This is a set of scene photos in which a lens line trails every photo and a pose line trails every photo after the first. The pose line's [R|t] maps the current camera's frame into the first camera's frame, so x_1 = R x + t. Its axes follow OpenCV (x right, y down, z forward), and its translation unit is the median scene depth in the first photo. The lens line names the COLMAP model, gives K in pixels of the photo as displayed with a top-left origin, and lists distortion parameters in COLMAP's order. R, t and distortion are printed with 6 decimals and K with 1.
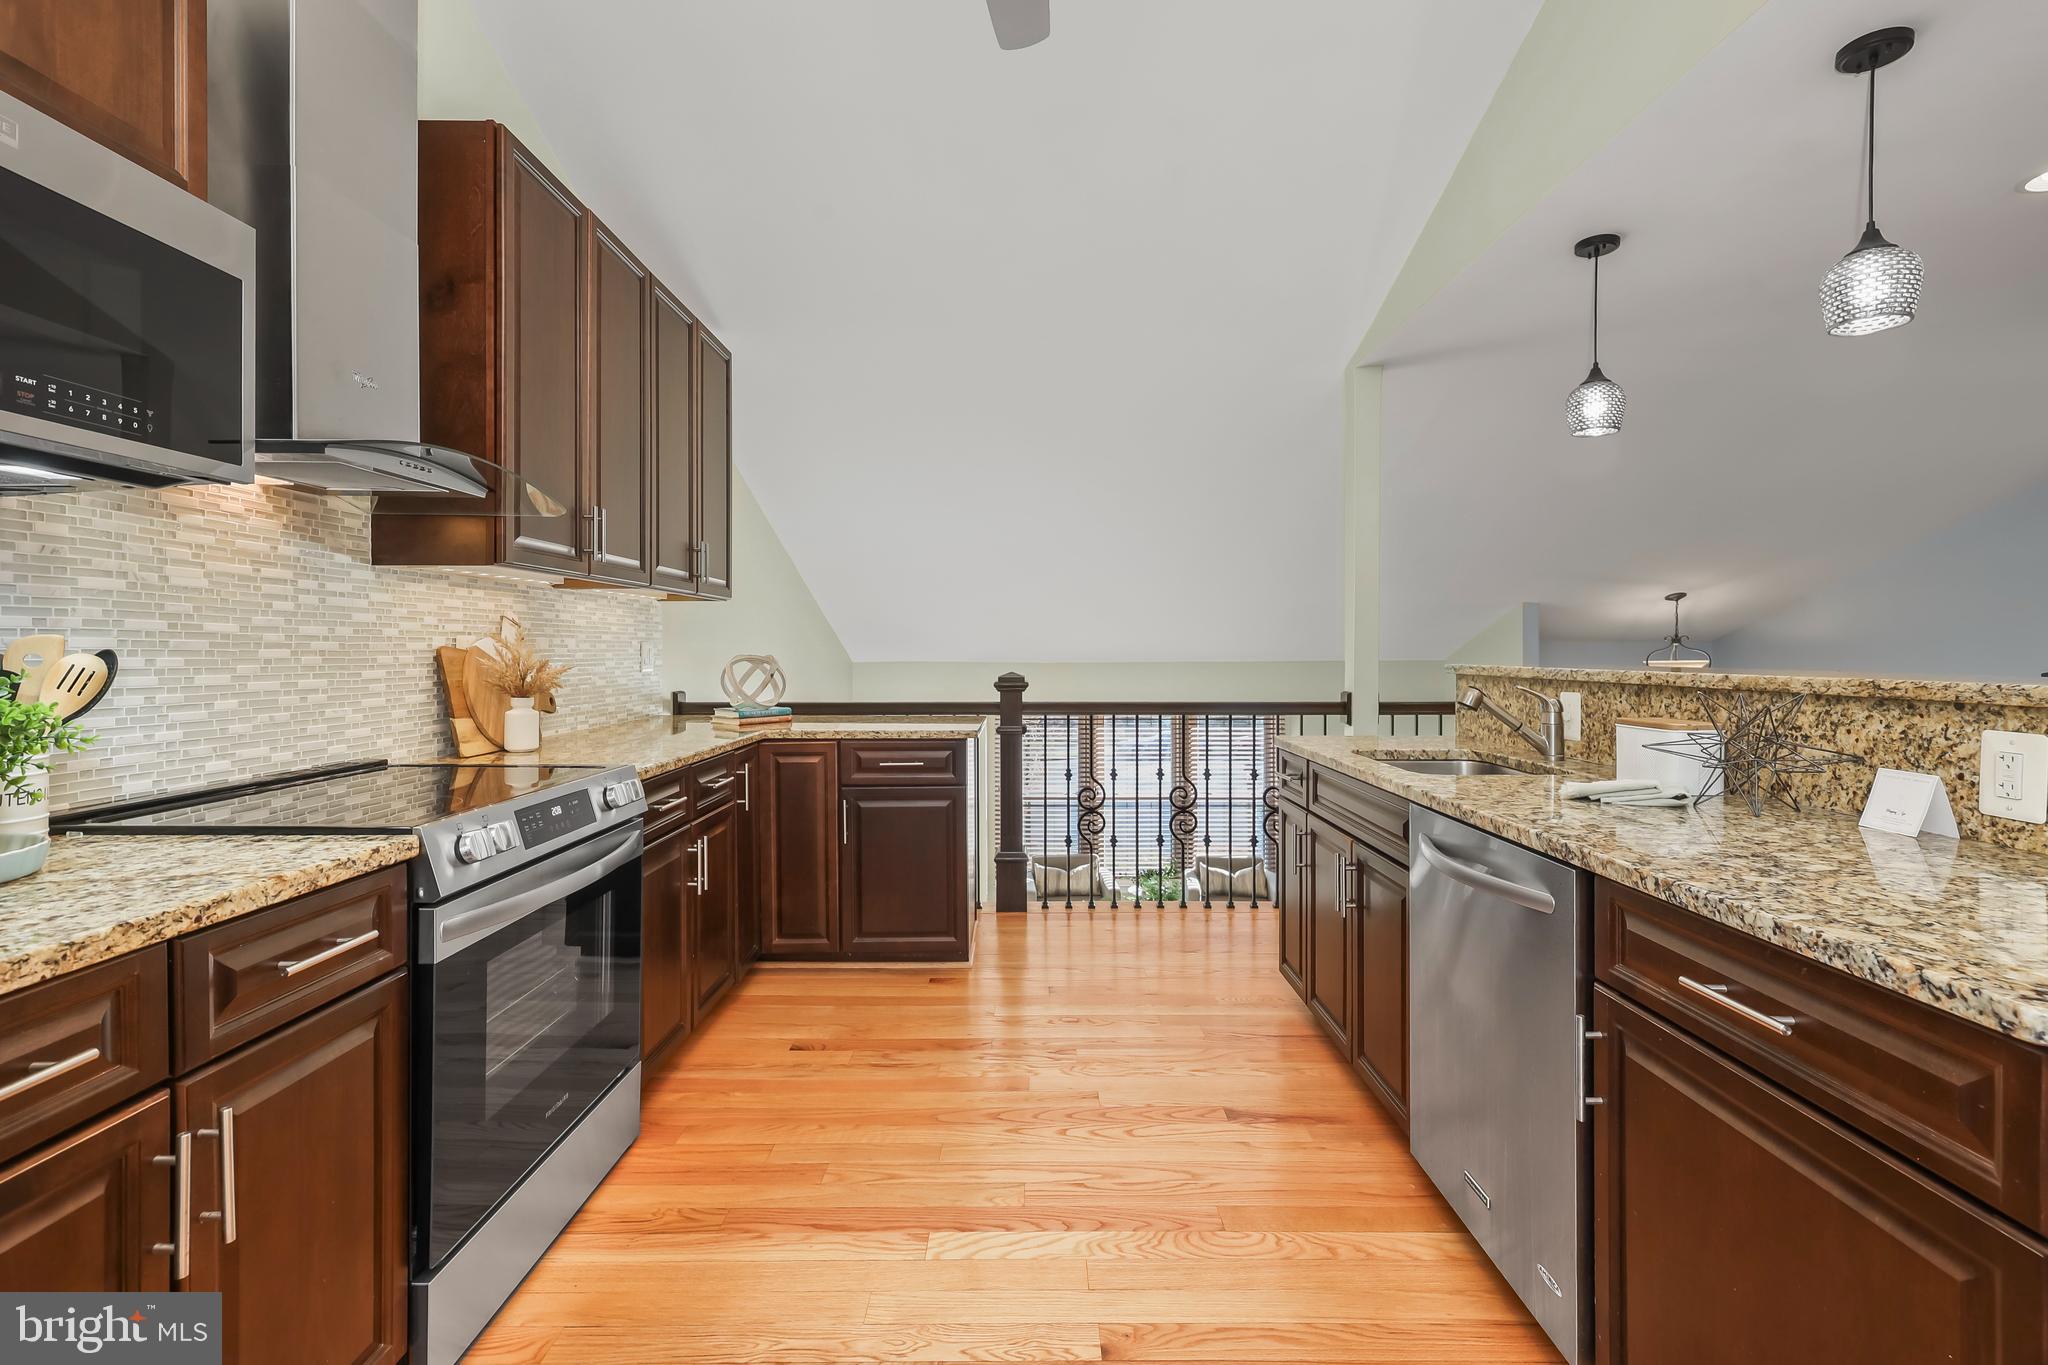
lens RADIAL K [[893.5, 0, 1028.2], [0, 893.5, 644.6], [0, 0, 1]] dist [0.000131, 0.000132]
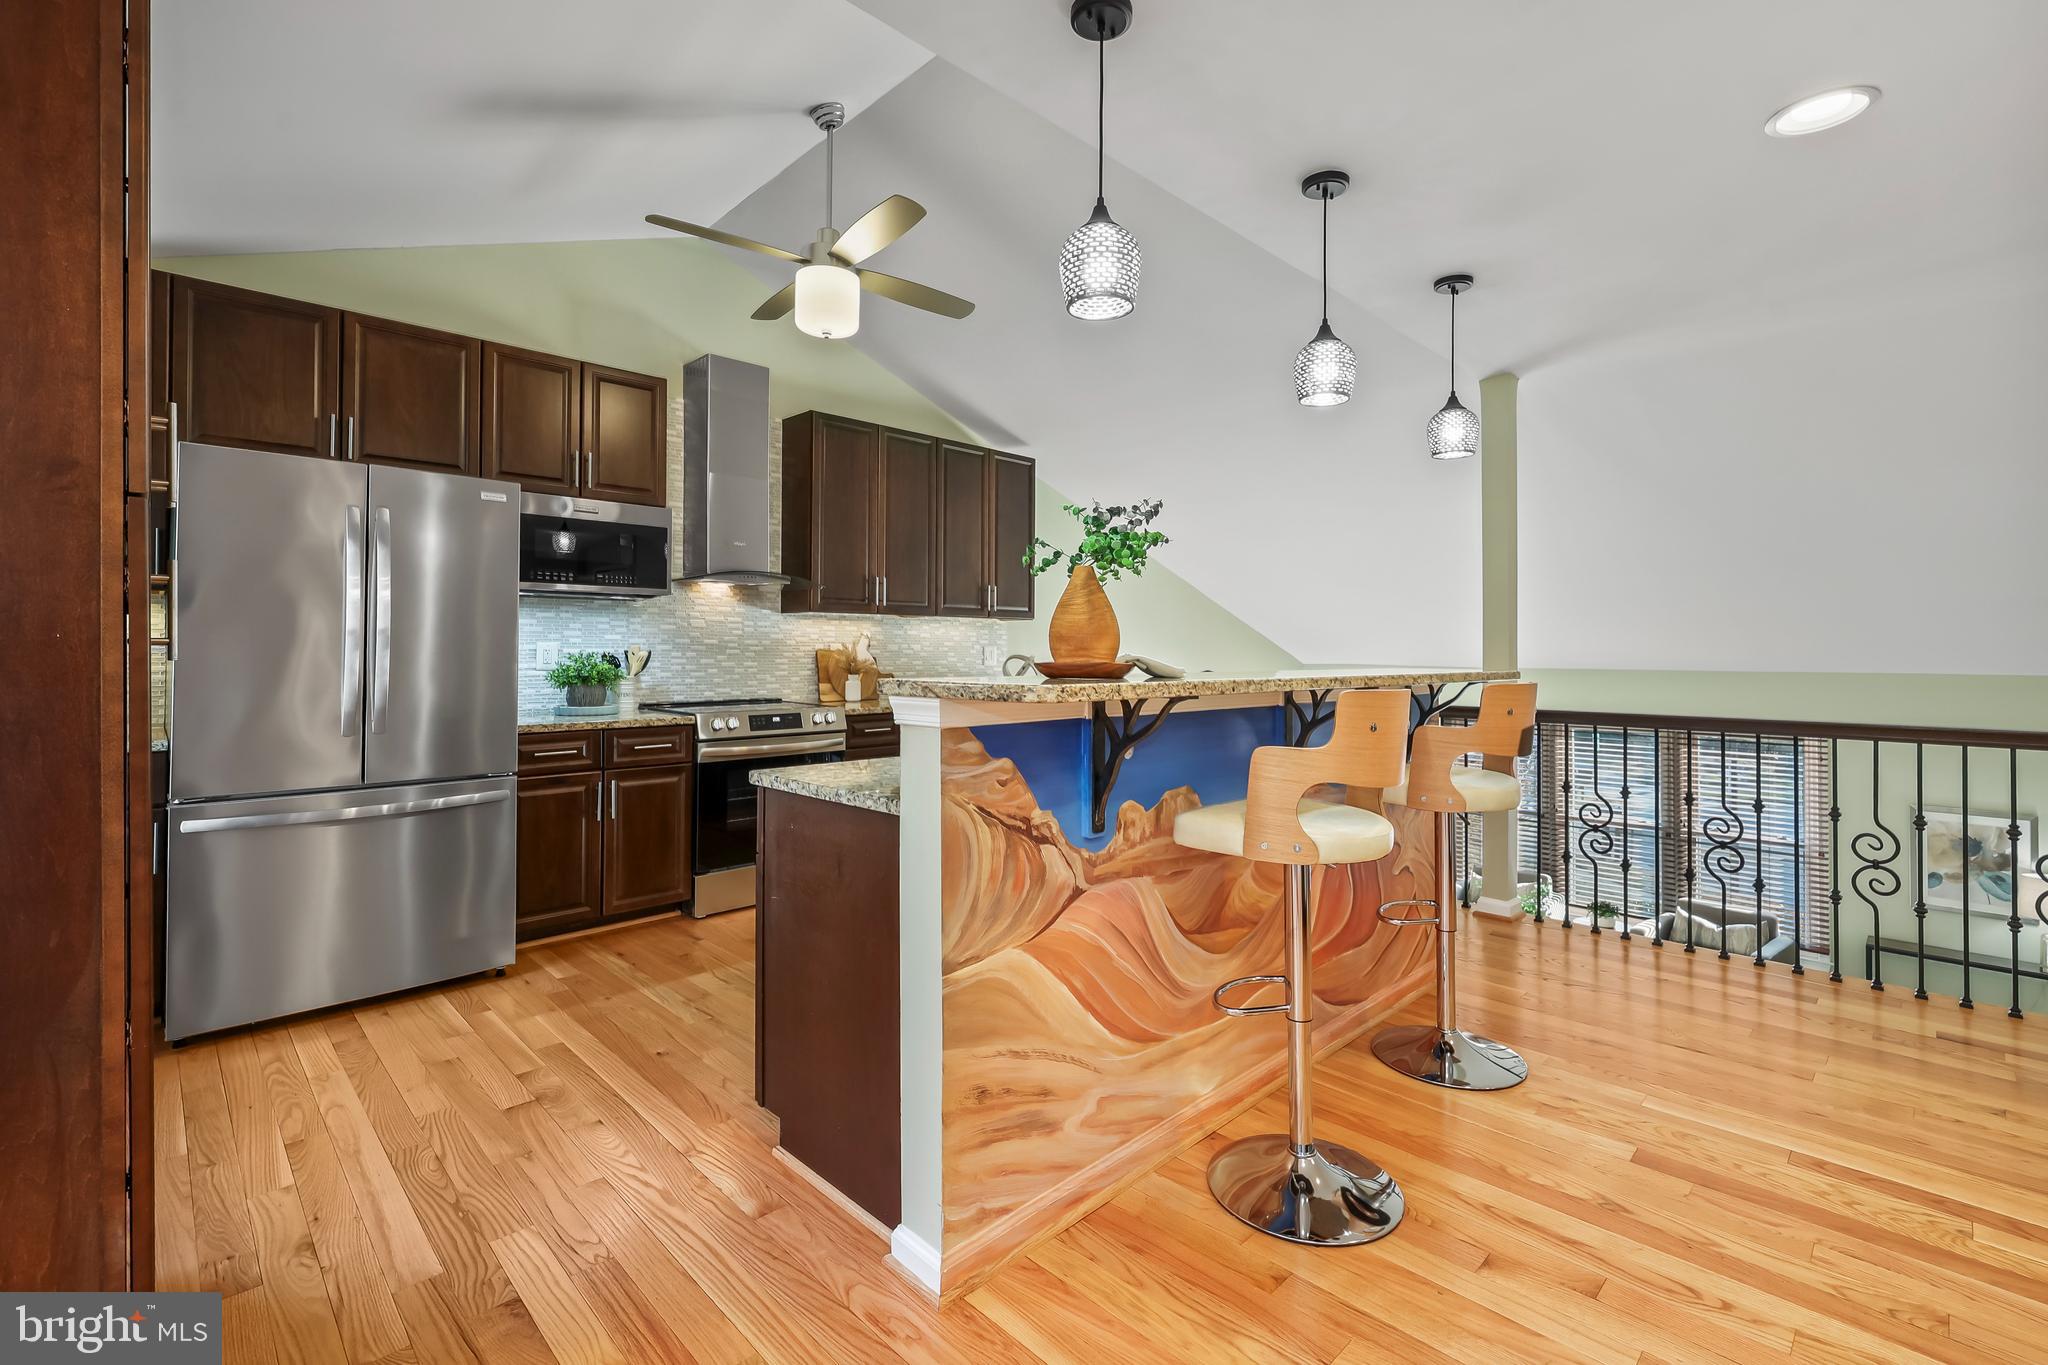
lens RADIAL K [[893.5, 0, 1028.2], [0, 893.5, 644.6], [0, 0, 1]] dist [0.000131, 0.000132]
pose [[0.698593, 0.003305, -0.715512, 1.196198], [-0.004181, 0.999991, 0.000537, -0.011304], [0.715507, 0.002616, 0.698601, -0.128149]]
